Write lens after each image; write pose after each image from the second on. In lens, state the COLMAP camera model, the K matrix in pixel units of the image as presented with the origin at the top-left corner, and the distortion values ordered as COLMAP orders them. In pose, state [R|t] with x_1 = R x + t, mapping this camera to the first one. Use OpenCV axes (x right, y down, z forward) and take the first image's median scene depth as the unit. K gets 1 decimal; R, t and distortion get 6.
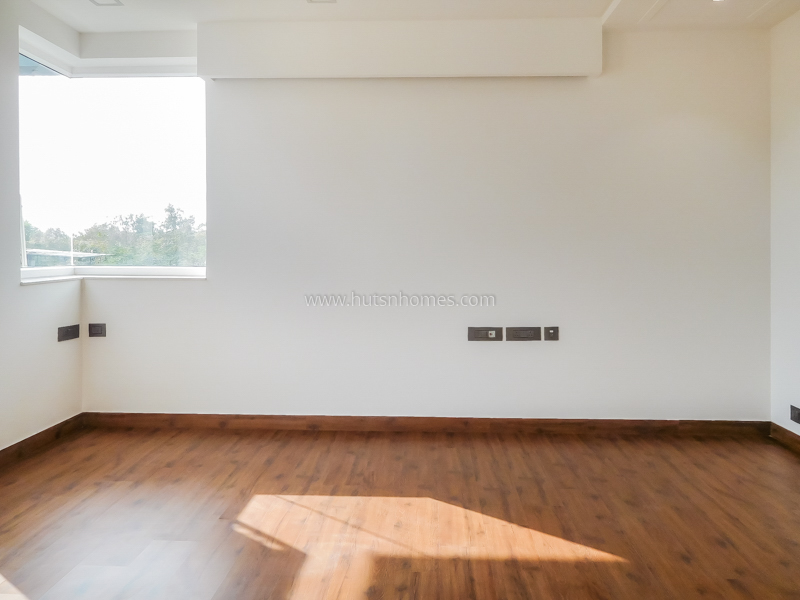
lens RADIAL K [[608.0, 0, 401.1], [0, 608.0, 254.2], [0, 0, 1]] dist [0.008766, 0.000778]
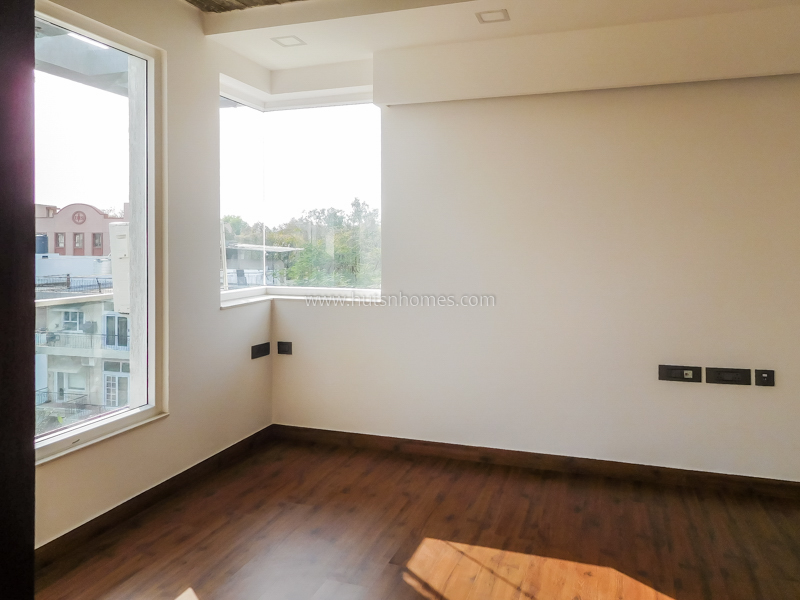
lens RADIAL K [[607.5, 0, 401.3], [0, 607.5, 246.0], [0, 0, 1]] dist [0.008404, 0.005172]
pose [[0.958337, 0.000637, -0.285640, 0.003560], [0.000242, 0.999995, 0.003042, -0.072041], [0.285641, -0.002984, 0.958332, 0.044260]]
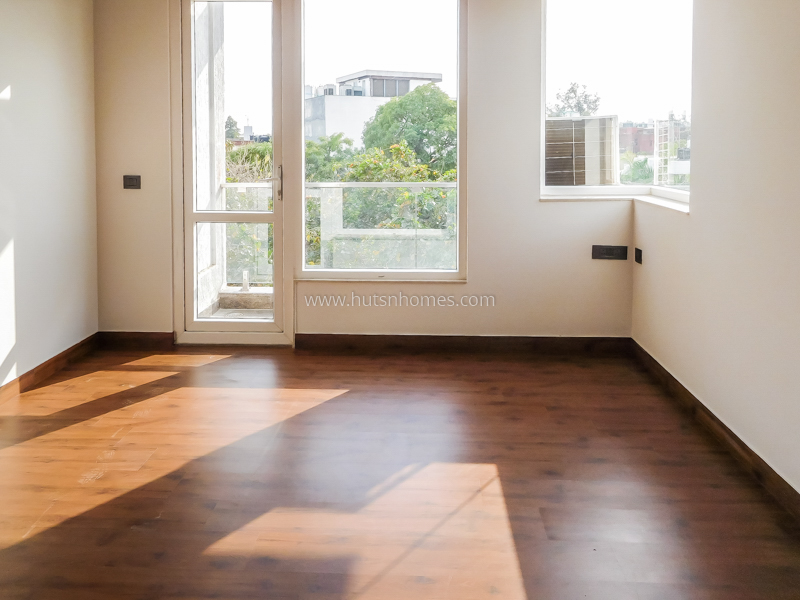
lens RADIAL K [[608.0, 0, 401.1], [0, 608.0, 254.2], [0, 0, 1]] dist [0.008766, 0.000778]
pose [[-0.004610, 0.187340, -0.982284, 0.529506], [0.001268, 0.982295, 0.187336, -0.067839], [0.999989, -0.000382, -0.004766, 0.796989]]
